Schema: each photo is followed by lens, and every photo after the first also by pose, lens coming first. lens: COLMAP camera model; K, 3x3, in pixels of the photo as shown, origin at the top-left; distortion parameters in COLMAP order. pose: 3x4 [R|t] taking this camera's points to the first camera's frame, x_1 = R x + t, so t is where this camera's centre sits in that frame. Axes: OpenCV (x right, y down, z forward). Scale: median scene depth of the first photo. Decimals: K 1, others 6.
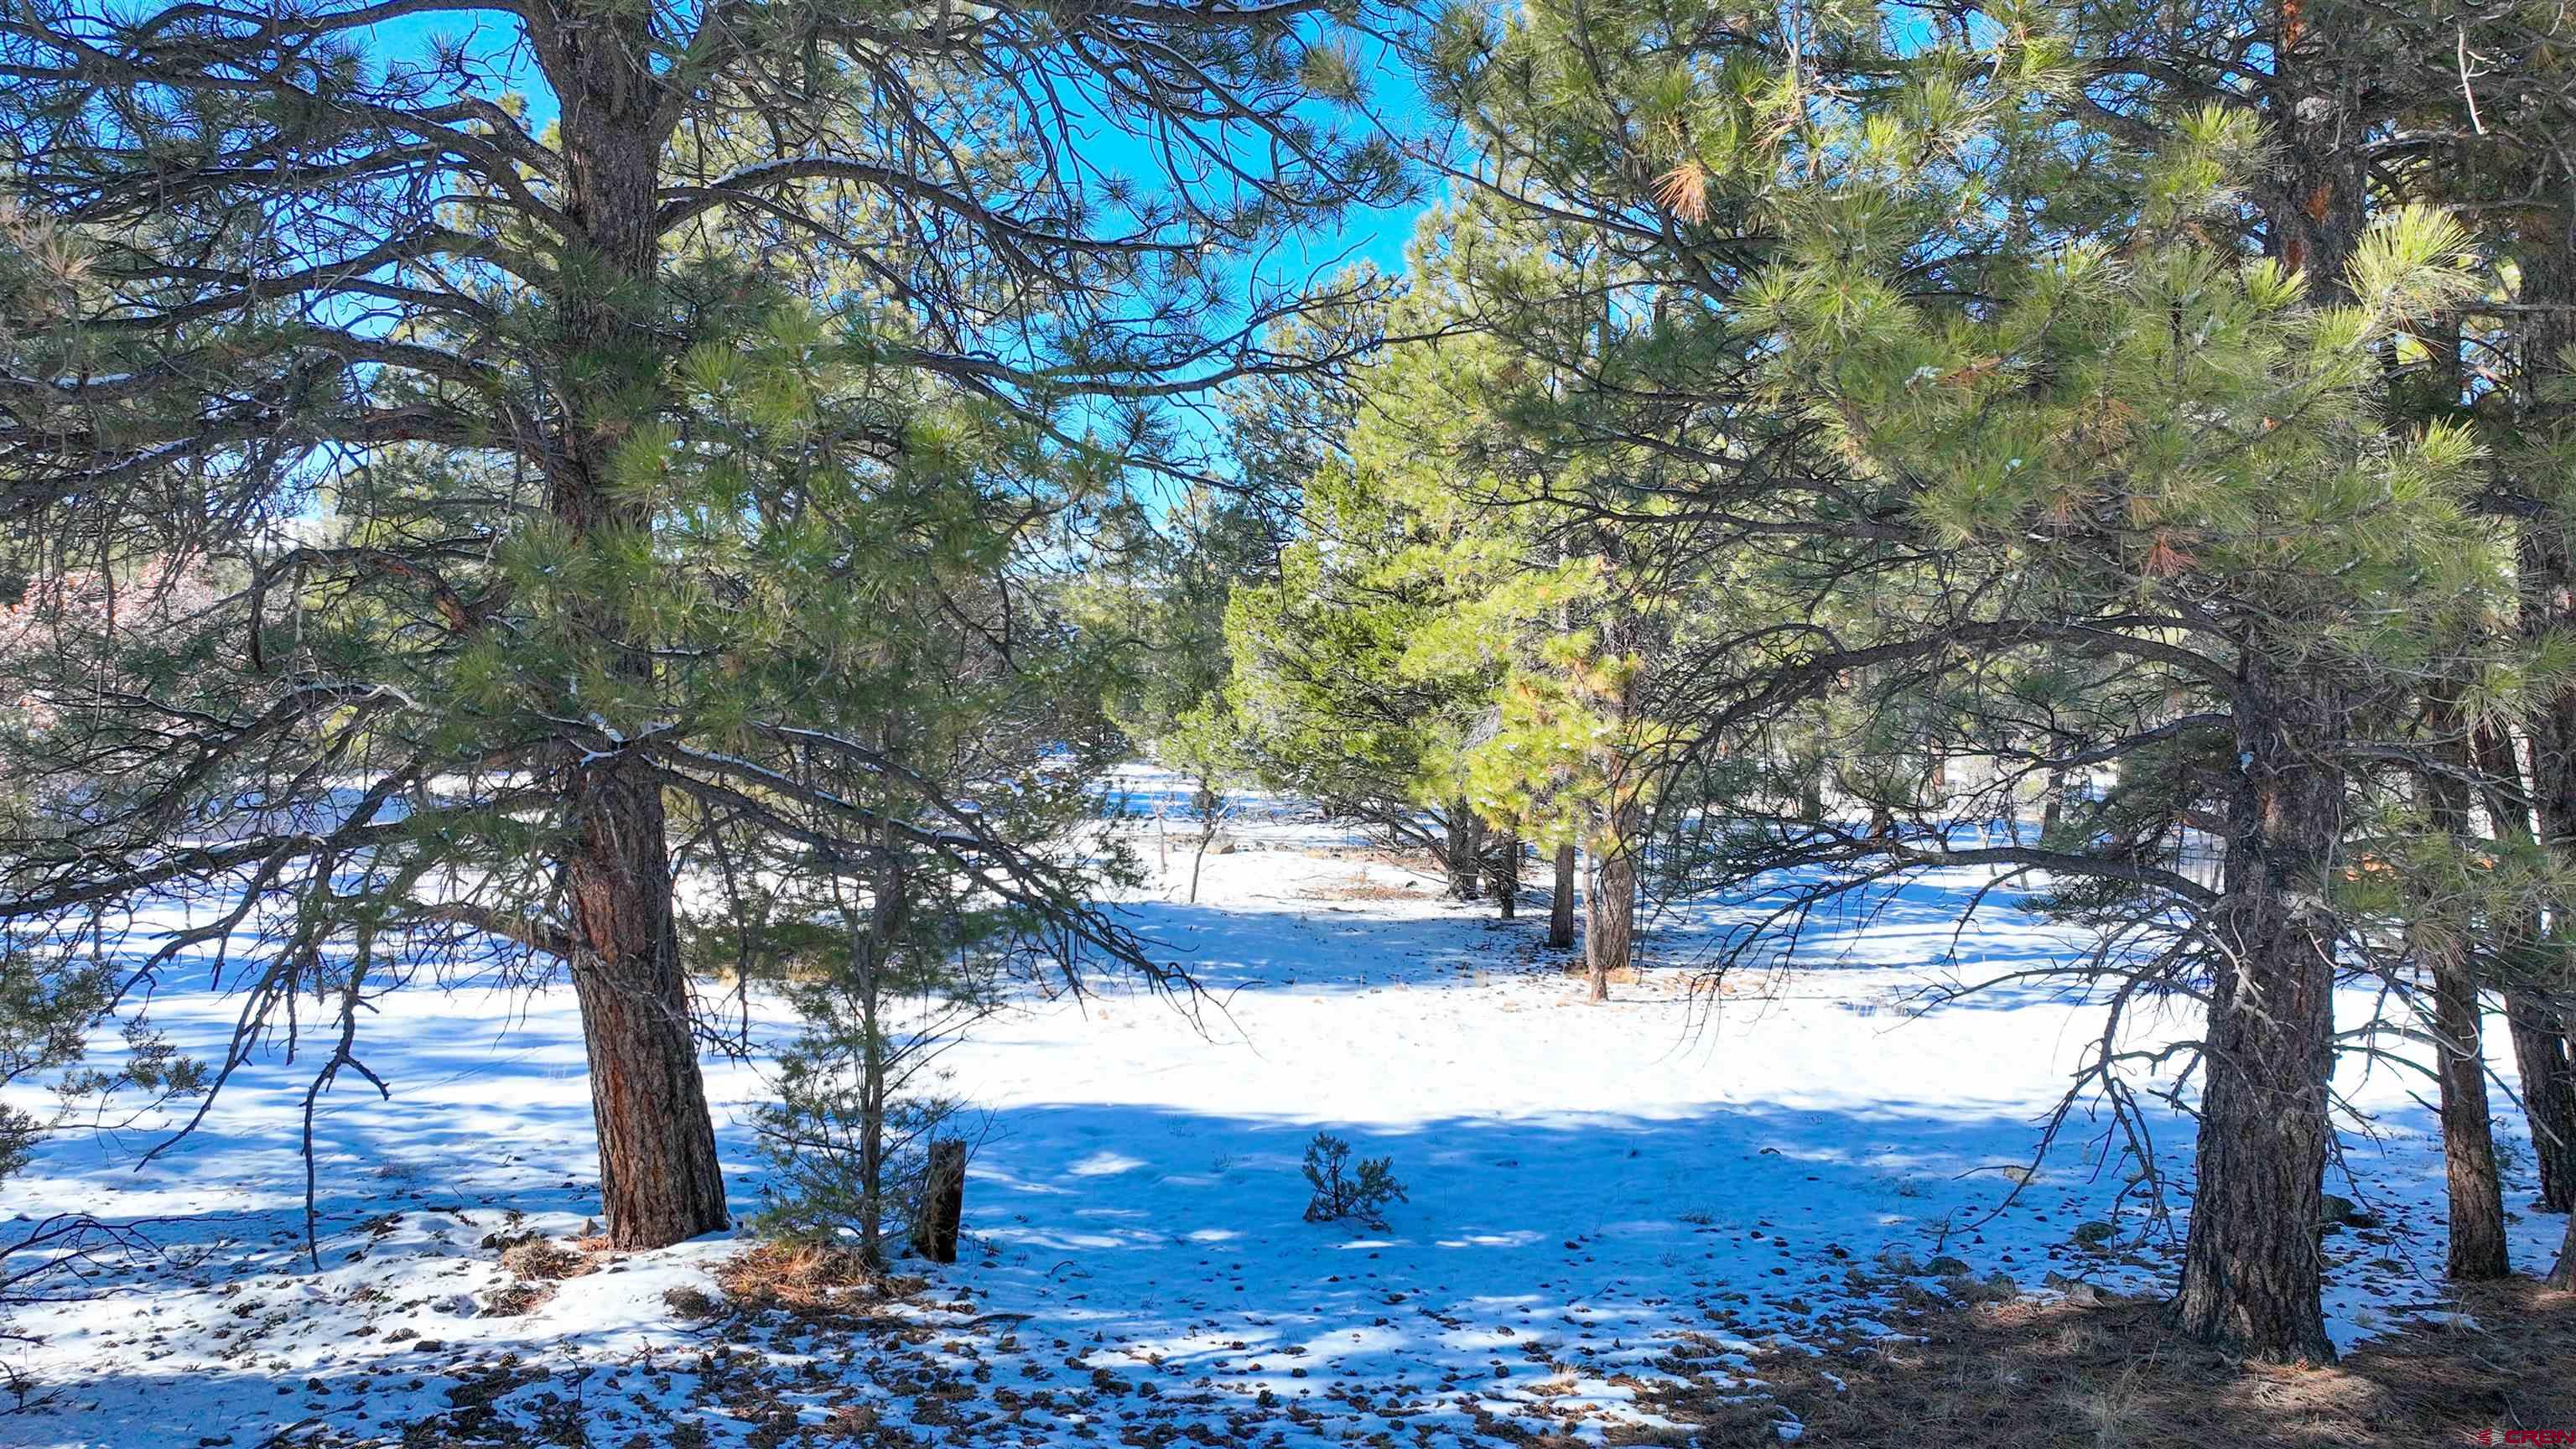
lens RADIAL K [[1887.7, 0, 1288.0], [0, 1887.7, 724.5], [0, 0, 1]] dist [0.000054, 0.000996]
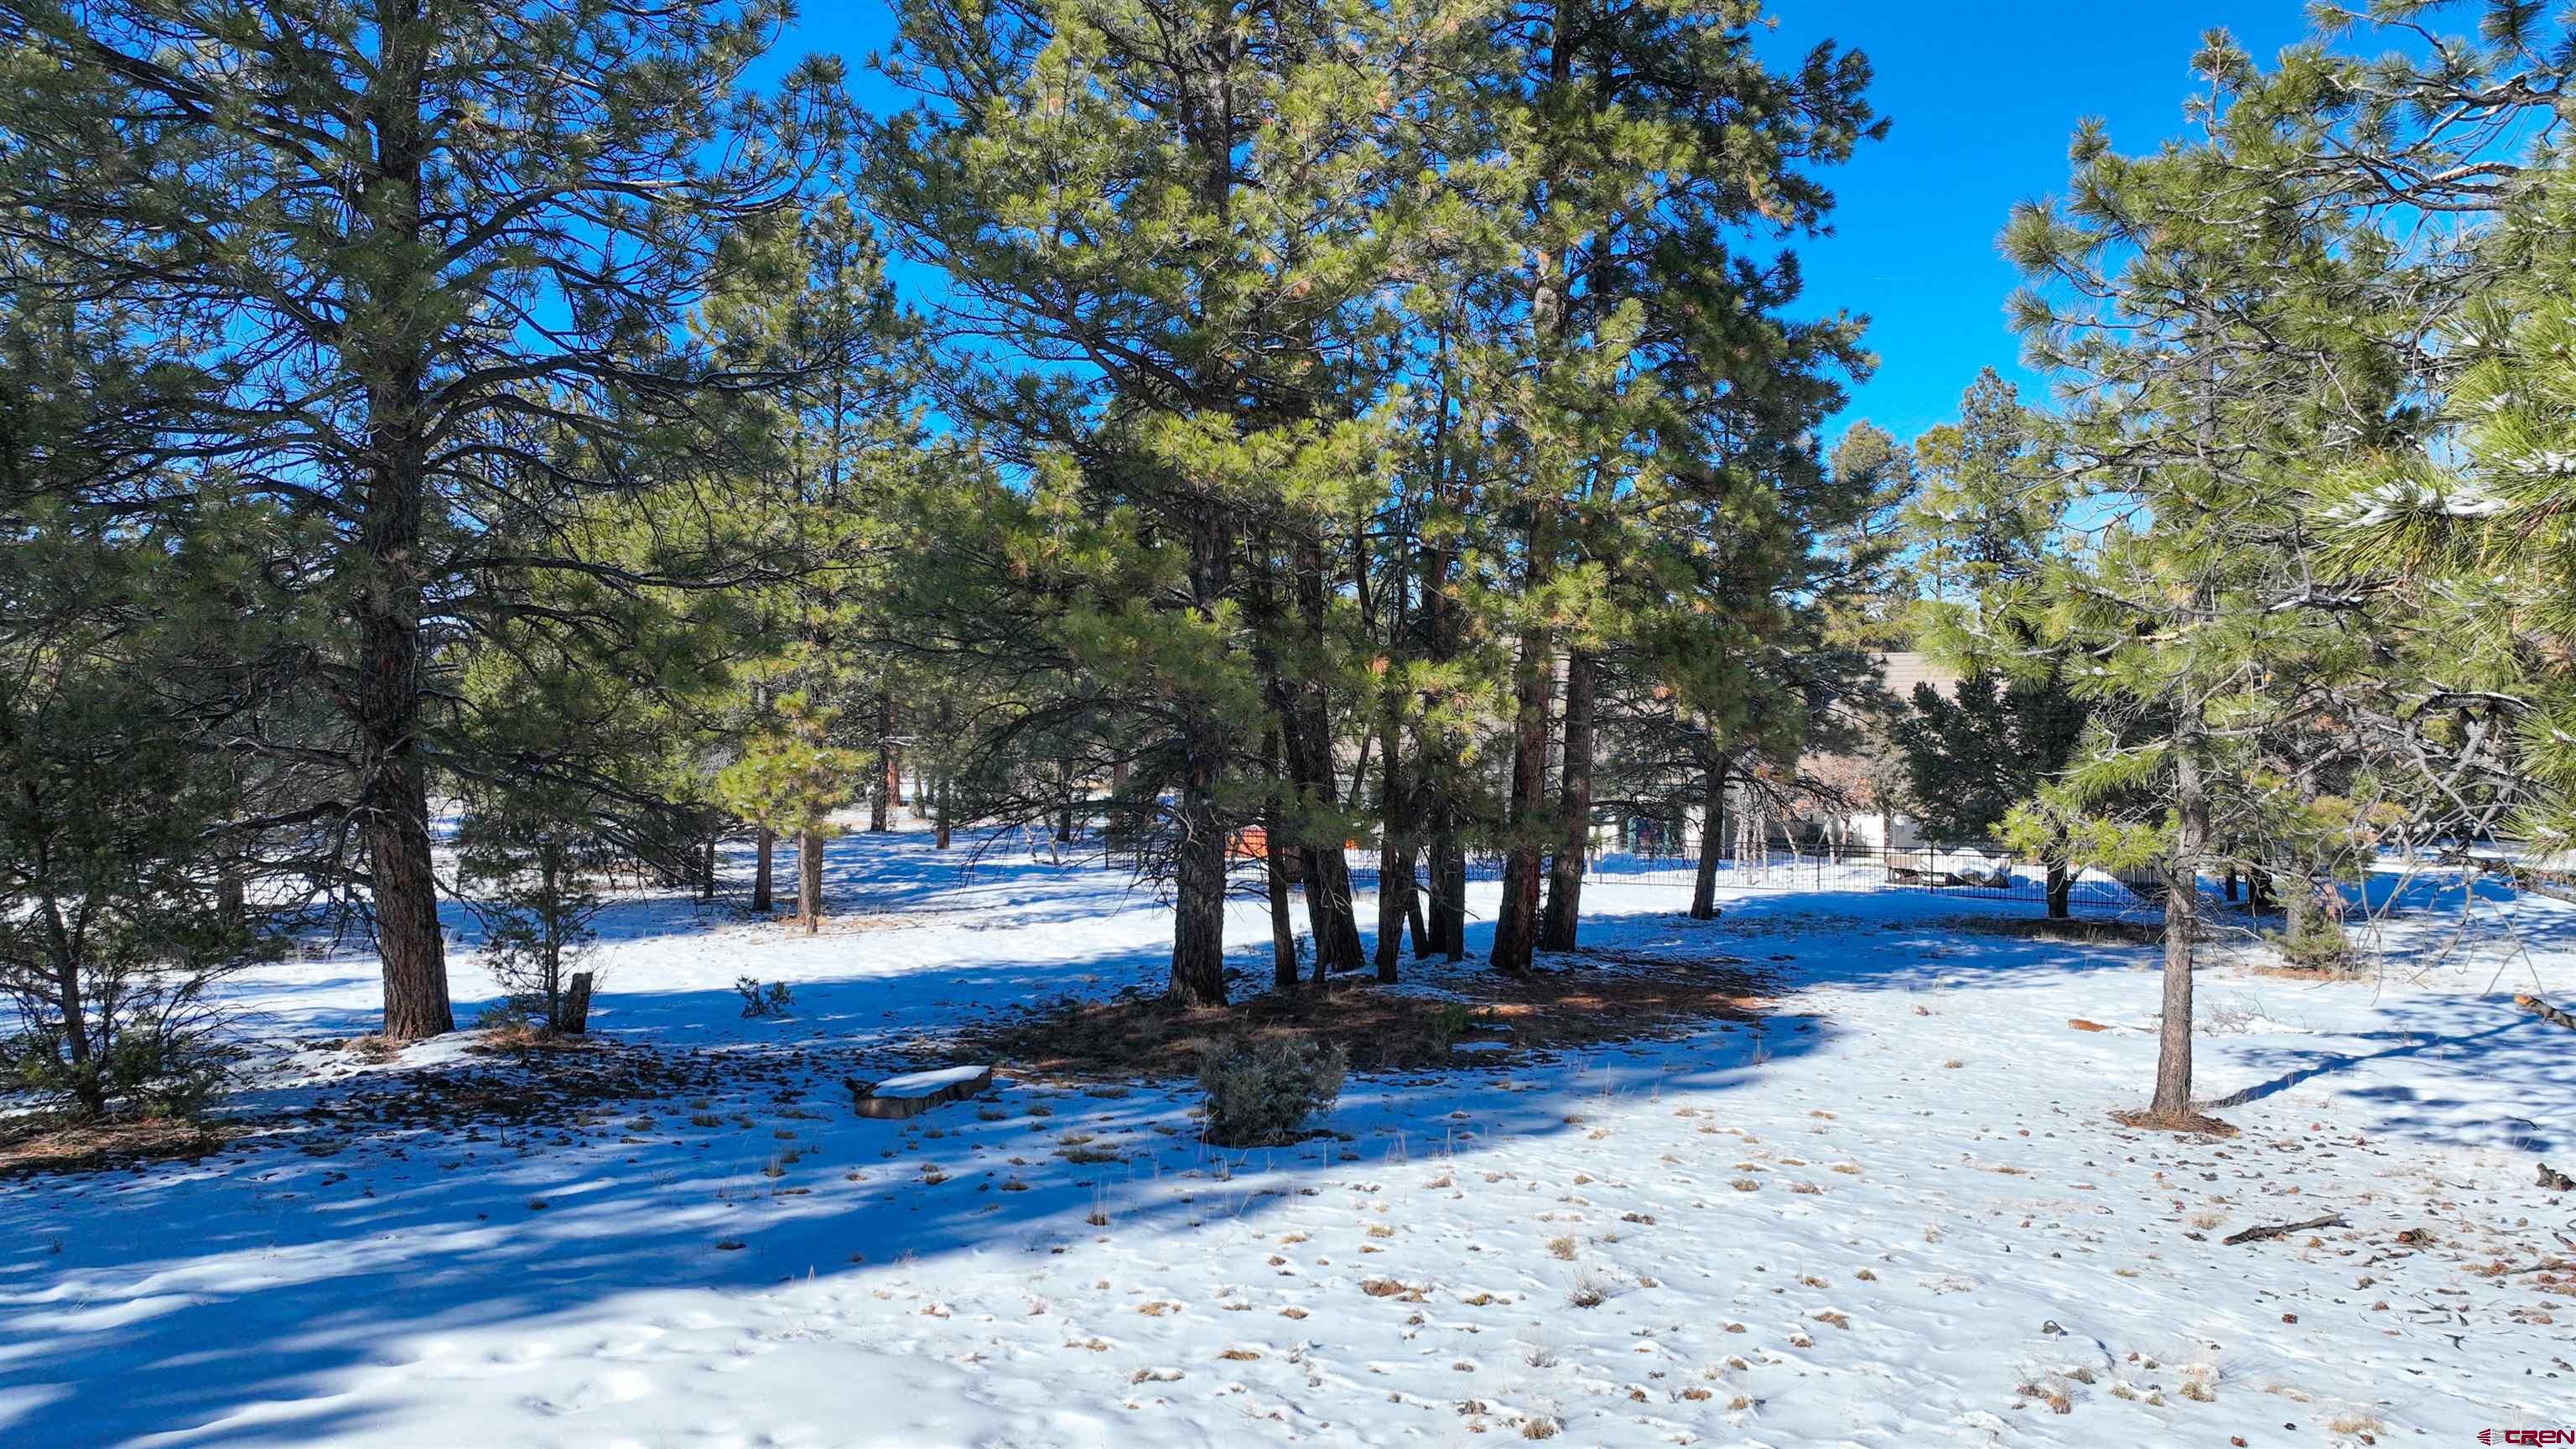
lens RADIAL K [[1887.7, 0, 1288.0], [0, 1887.7, 724.5], [0, 0, 1]] dist [0.000054, 0.000996]
pose [[0.867915, -0.012235, 0.496563, -0.267616], [0.019986, 0.999747, -0.010300, 0.001570], [-0.496311, 0.018864, 0.867940, -0.532539]]
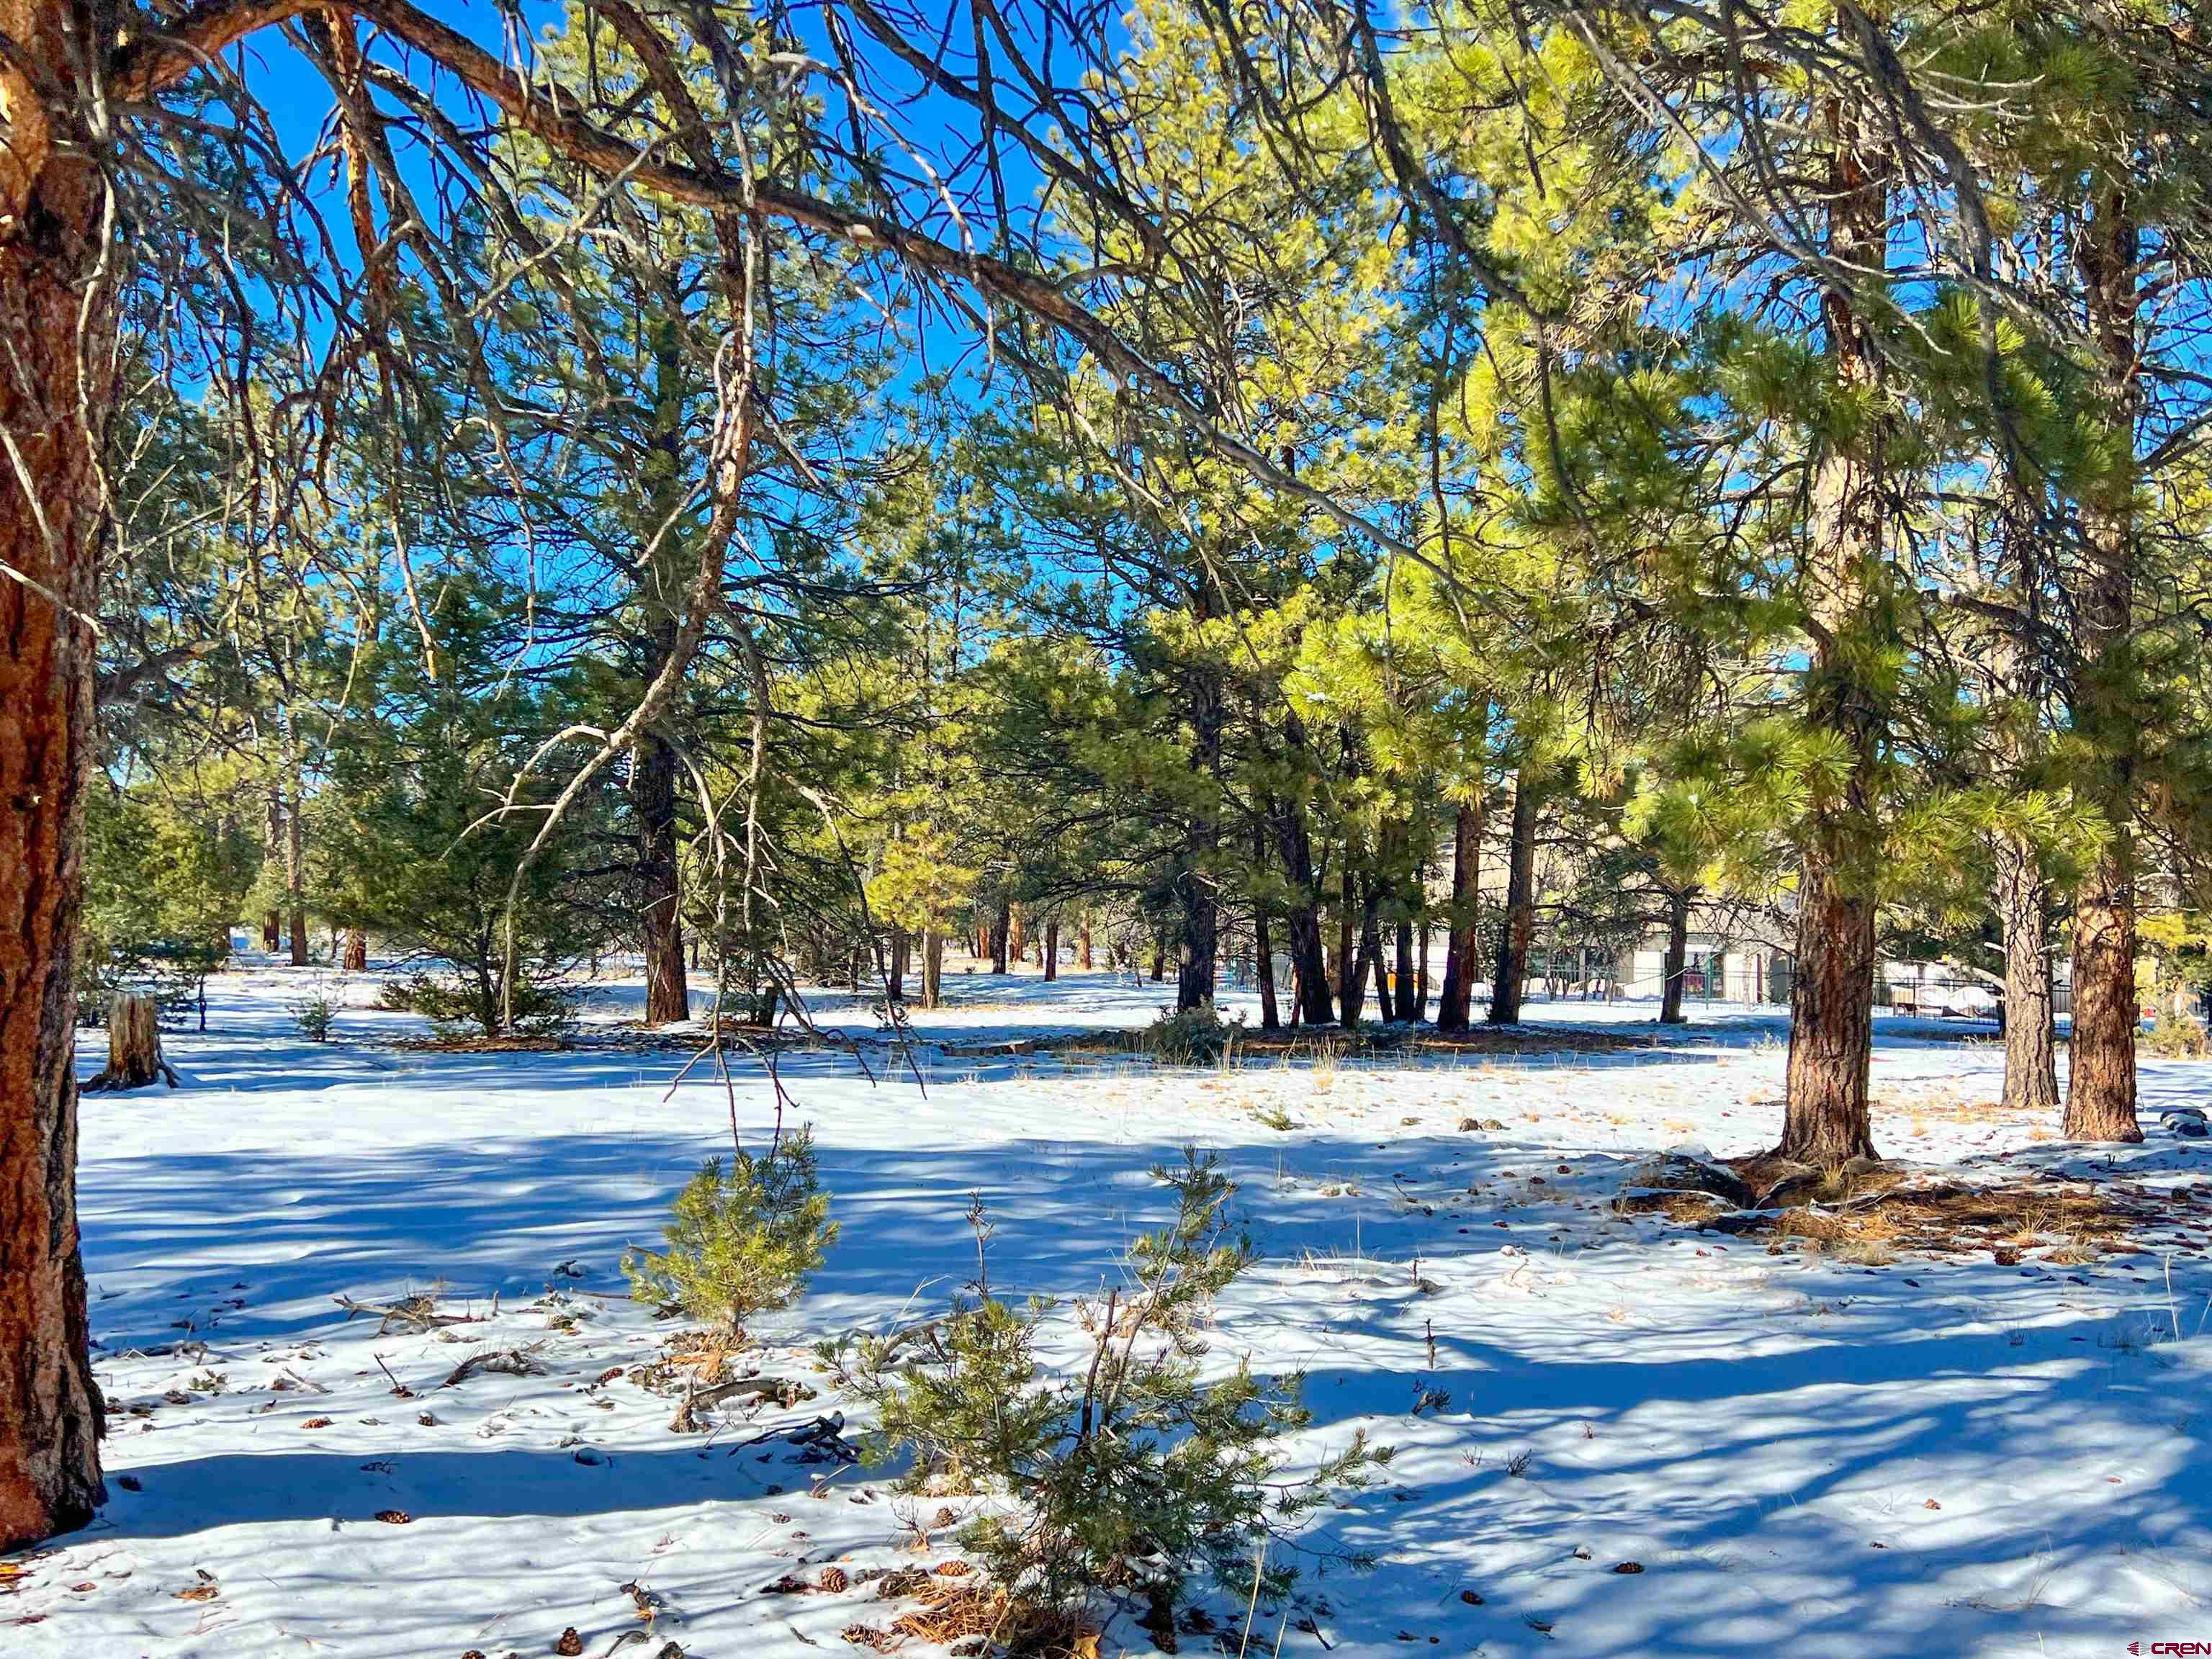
lens RADIAL K [[1897.7, 0, 1112.1], [0, 1897.7, 790.4], [0, 0, 1]] dist [0.260737, -0.000189]
pose [[0.937014, 0.015330, 0.348955, -0.369180], [0.012104, 0.997011, -0.076303, 0.075267], [-0.349081, 0.075721, 0.934028, -0.965957]]
